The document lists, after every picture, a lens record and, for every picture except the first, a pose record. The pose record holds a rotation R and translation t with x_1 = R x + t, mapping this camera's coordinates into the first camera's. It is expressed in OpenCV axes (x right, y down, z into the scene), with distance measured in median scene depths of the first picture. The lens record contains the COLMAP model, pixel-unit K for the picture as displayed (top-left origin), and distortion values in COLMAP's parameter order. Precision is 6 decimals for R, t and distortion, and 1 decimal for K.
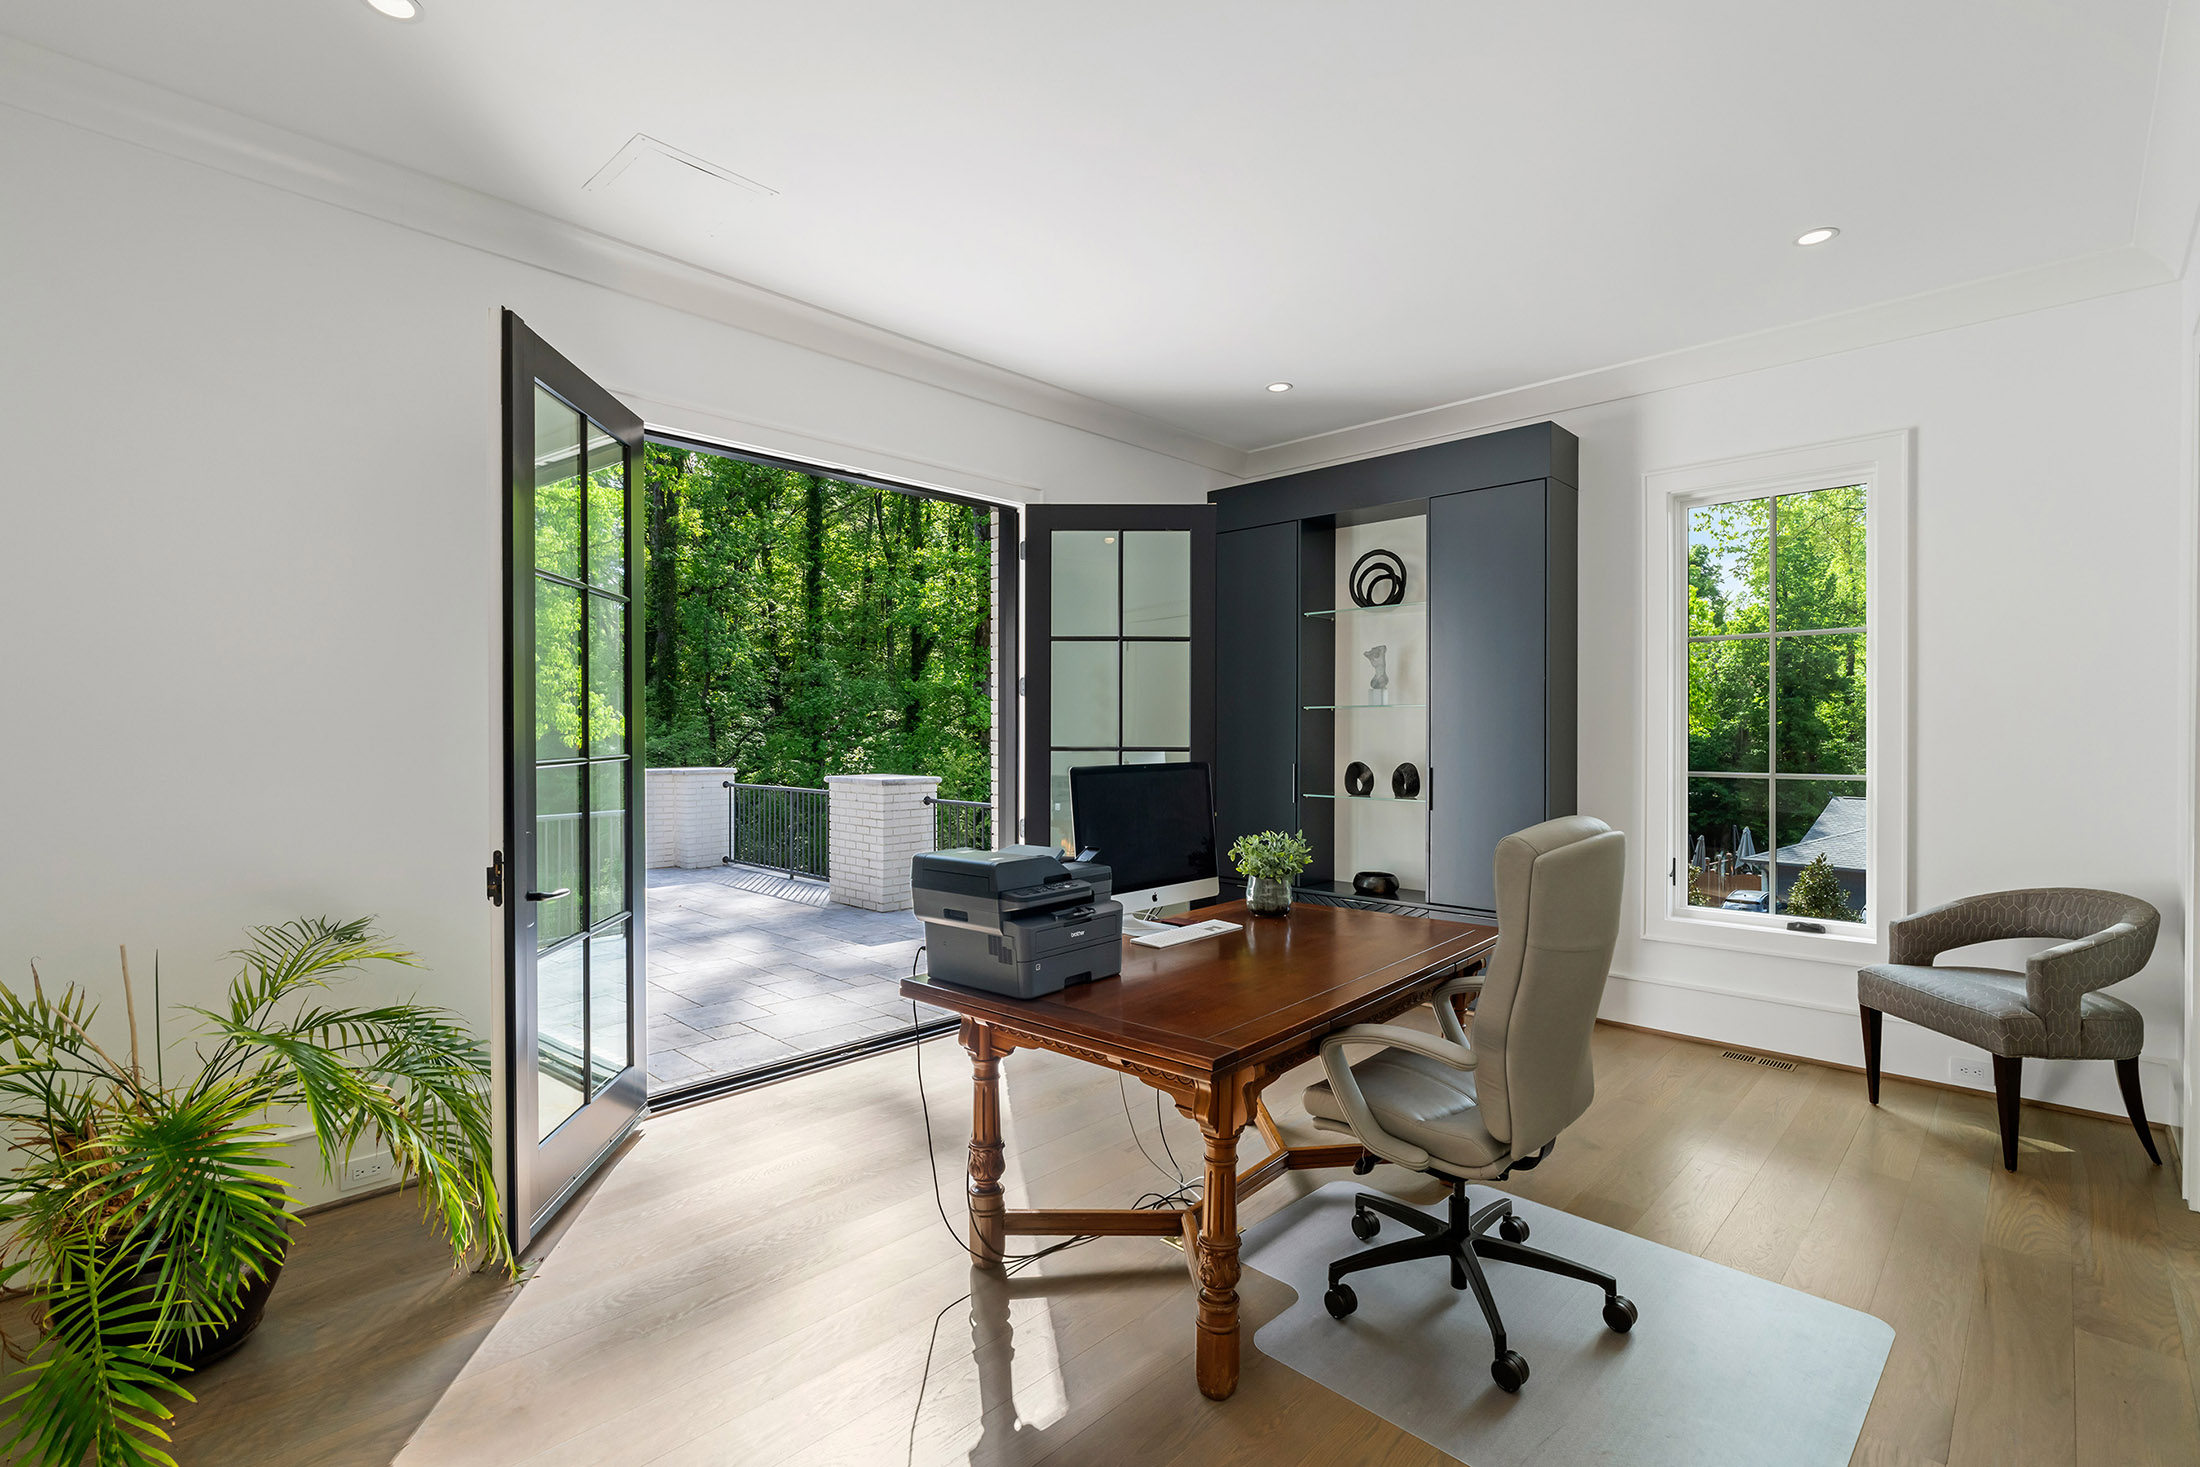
lens RADIAL K [[998.1, 0, 1110.1], [0, 998.1, 734.7], [0, 0, 1]] dist [-0.005232, 0.001398]
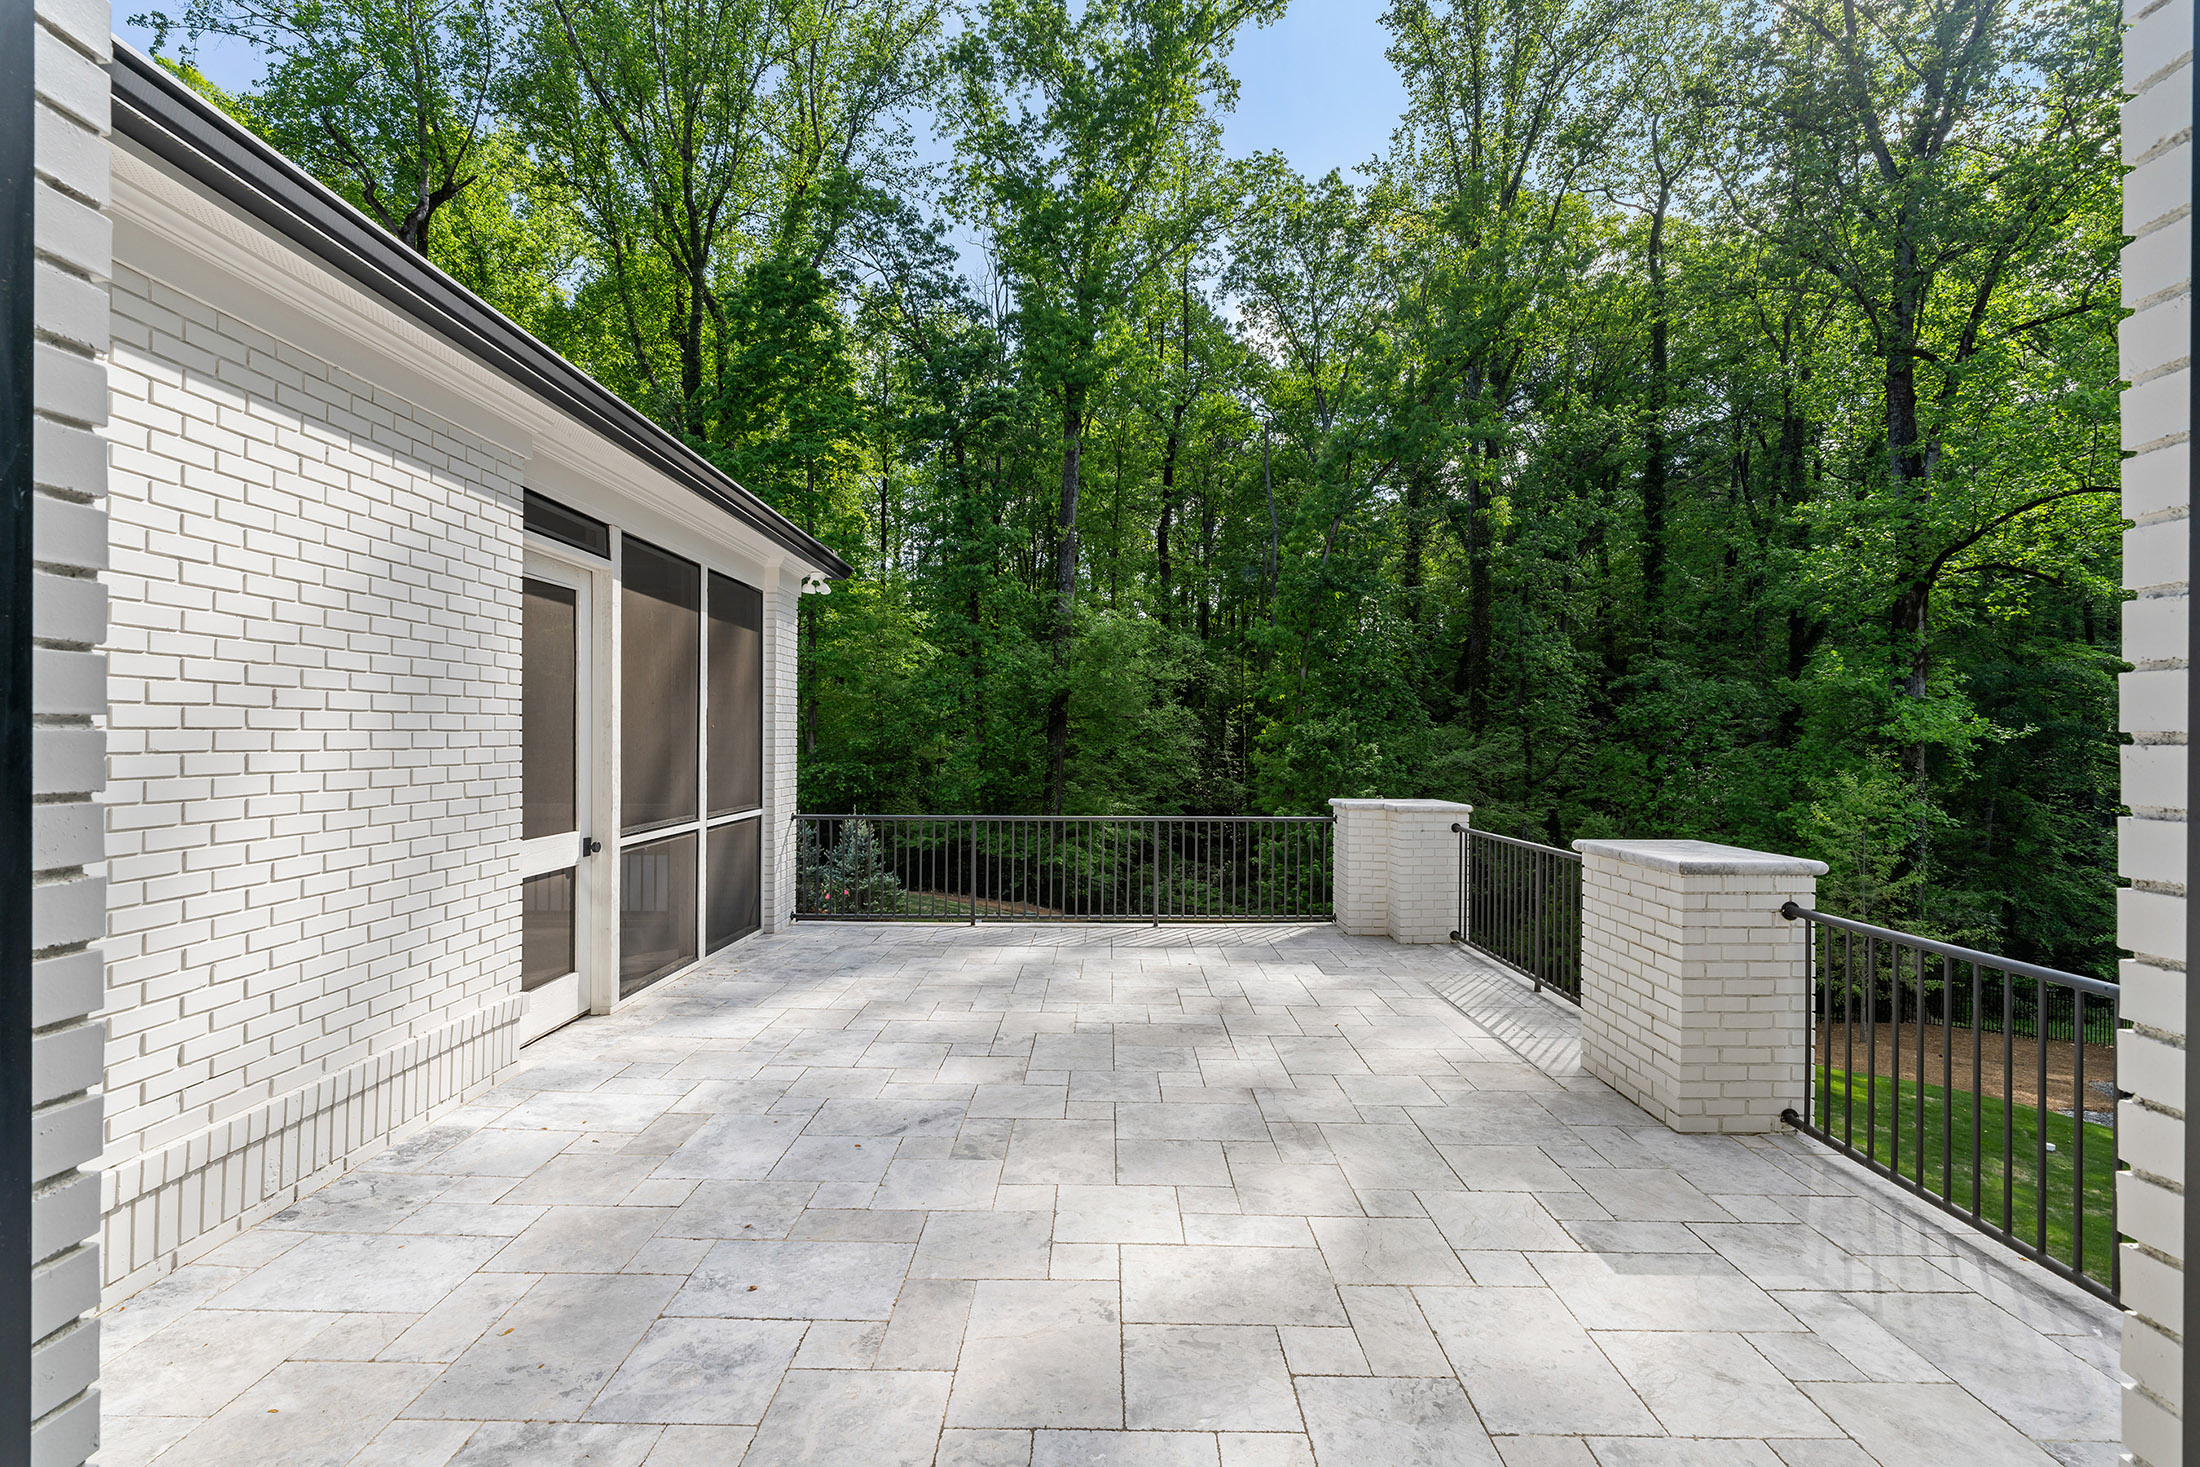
lens RADIAL K [[998.1, 0, 1112.5], [0, 998.1, 738.9], [0, 0, 1]] dist [-0.005232, 0.001398]
pose [[0.699250, 0.003909, -0.714867, -0.021189], [-0.008265, 0.999962, -0.002616, -0.003453], [0.714830, 0.007738, 0.699256, 0.131669]]
